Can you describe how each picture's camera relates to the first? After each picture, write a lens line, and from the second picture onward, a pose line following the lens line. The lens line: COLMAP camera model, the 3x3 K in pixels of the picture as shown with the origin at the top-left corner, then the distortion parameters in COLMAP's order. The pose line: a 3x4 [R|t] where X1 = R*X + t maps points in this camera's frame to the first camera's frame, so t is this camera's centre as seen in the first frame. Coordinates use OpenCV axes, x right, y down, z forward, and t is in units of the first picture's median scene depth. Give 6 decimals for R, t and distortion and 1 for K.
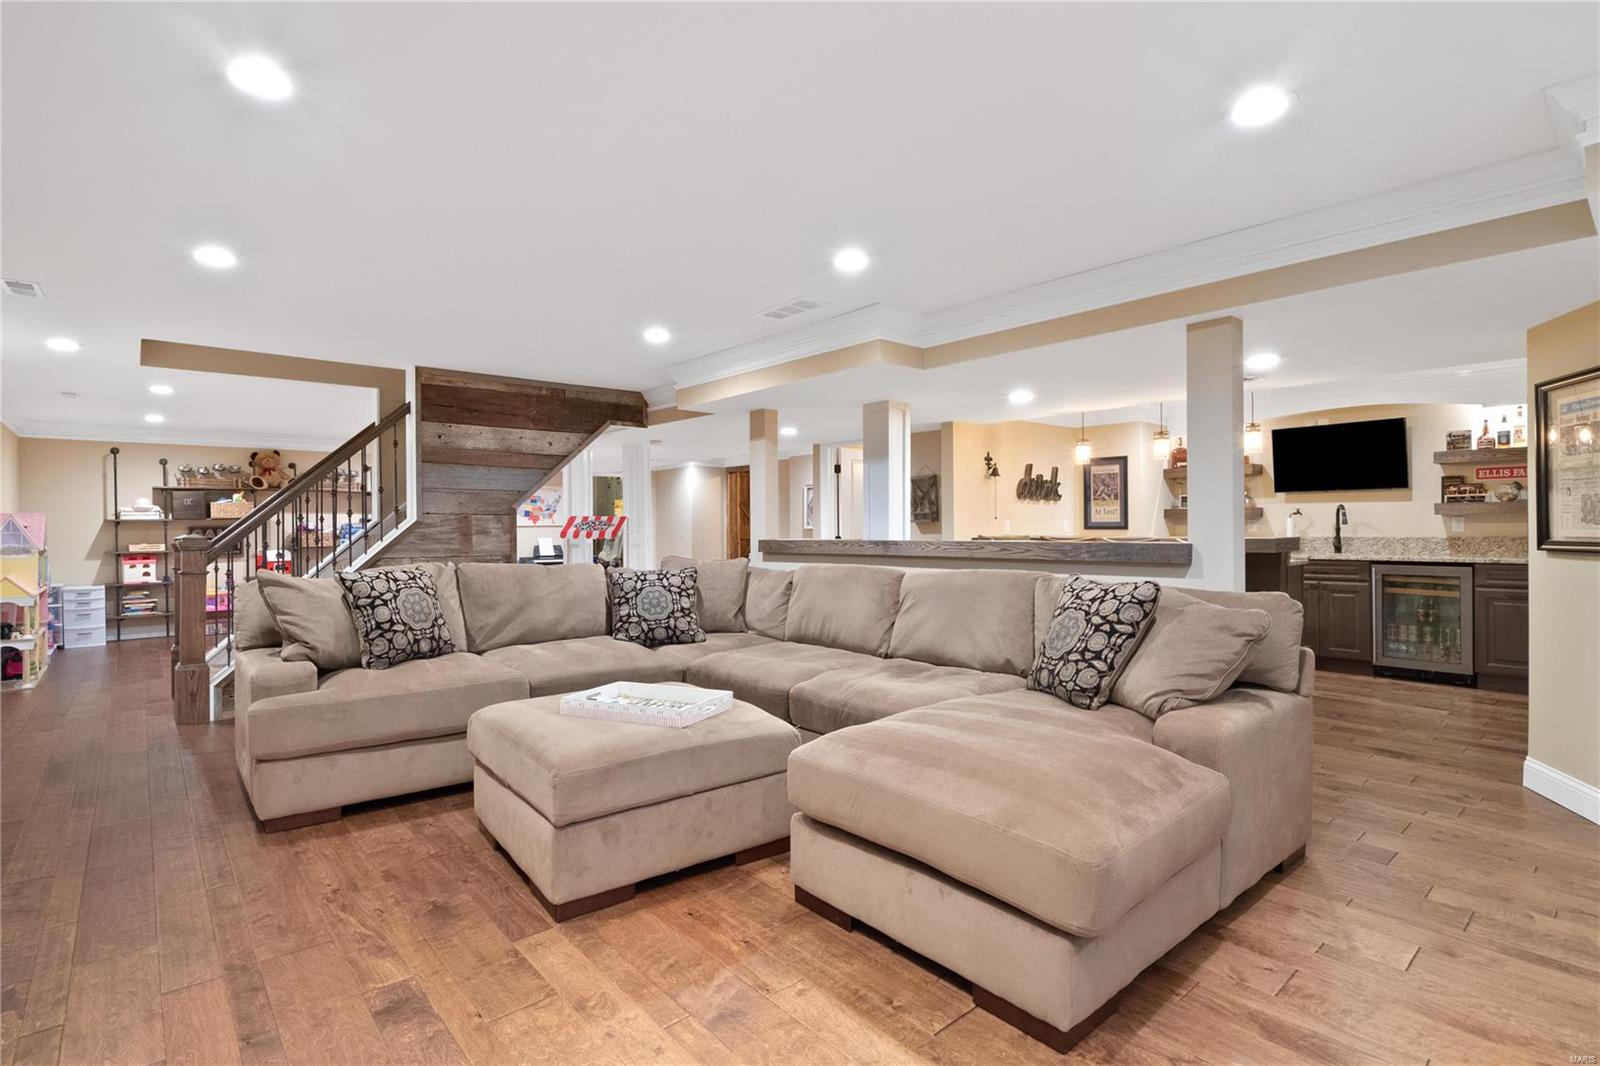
lens RADIAL K [[759.9, 0, 797.7], [0, 759.9, 535.5], [0, 0, 1]] dist [-0.018792, 0.001220]
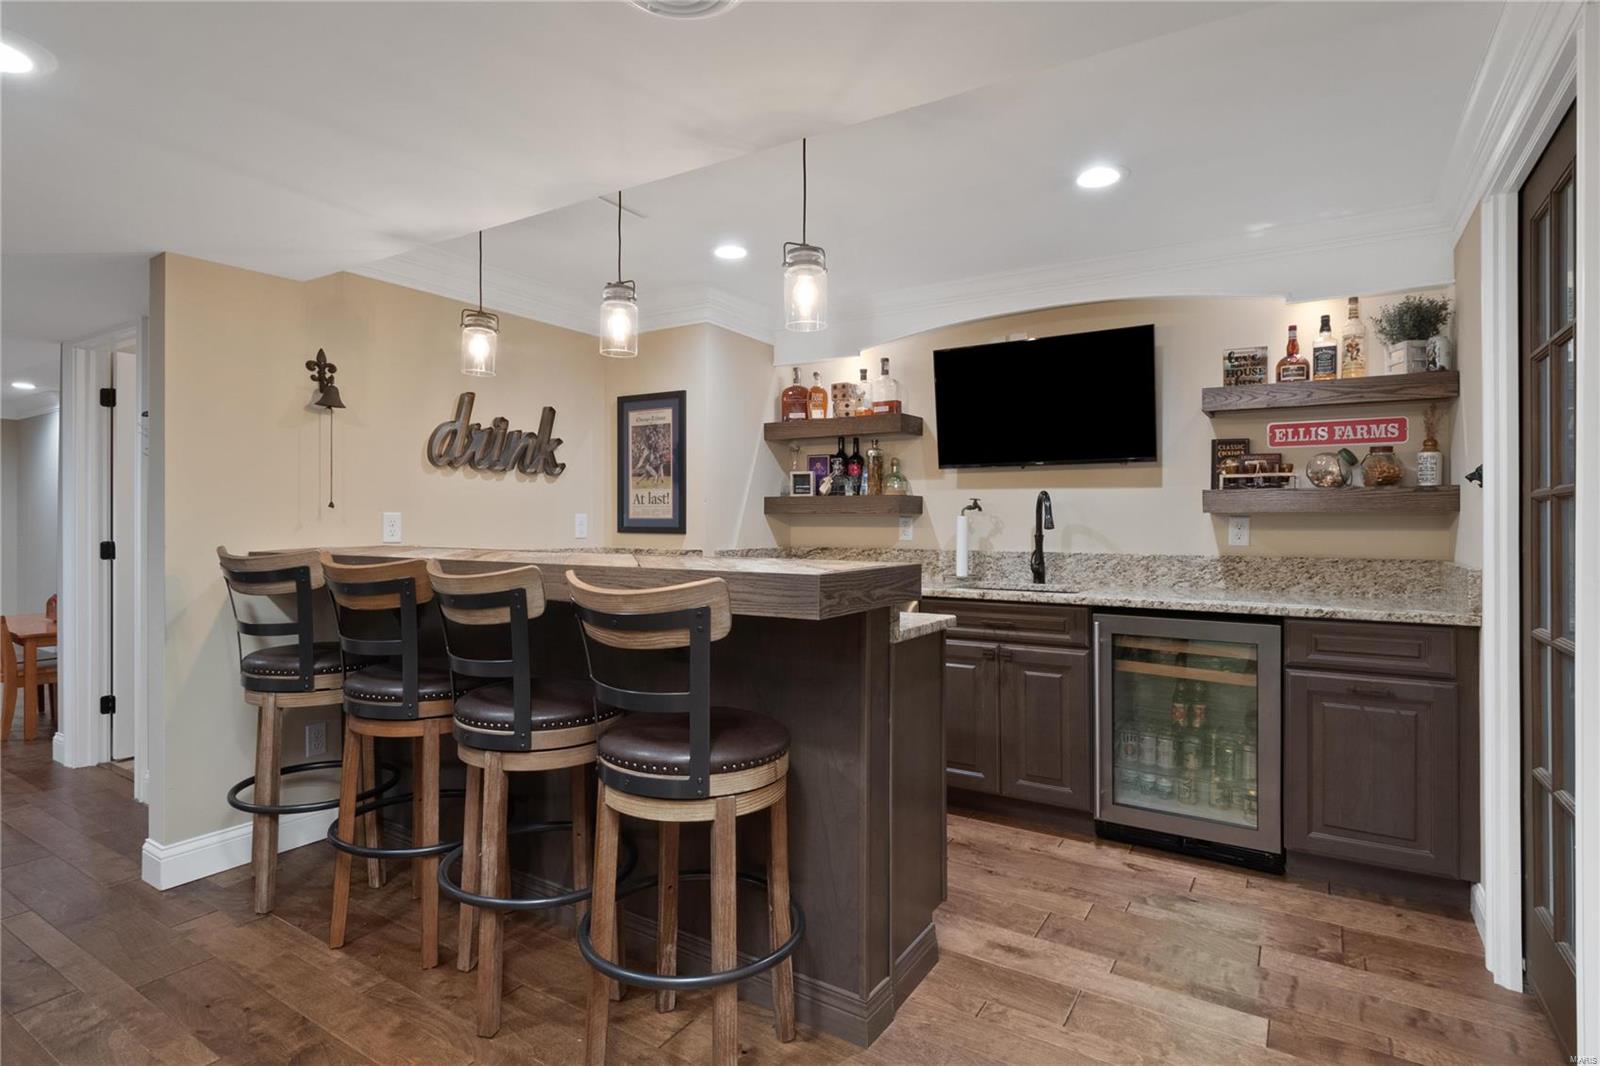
lens RADIAL K [[817.7, 0, 790.1], [0, 817.7, 533.0], [0, 0, 1]] dist [0.004004, -0.001832]
pose [[0.956749, 0.009952, 0.290745, 0.353669], [-0.009576, 0.999950, -0.002717, -0.008169], [-0.290758, -0.000185, 0.956797, 0.462702]]
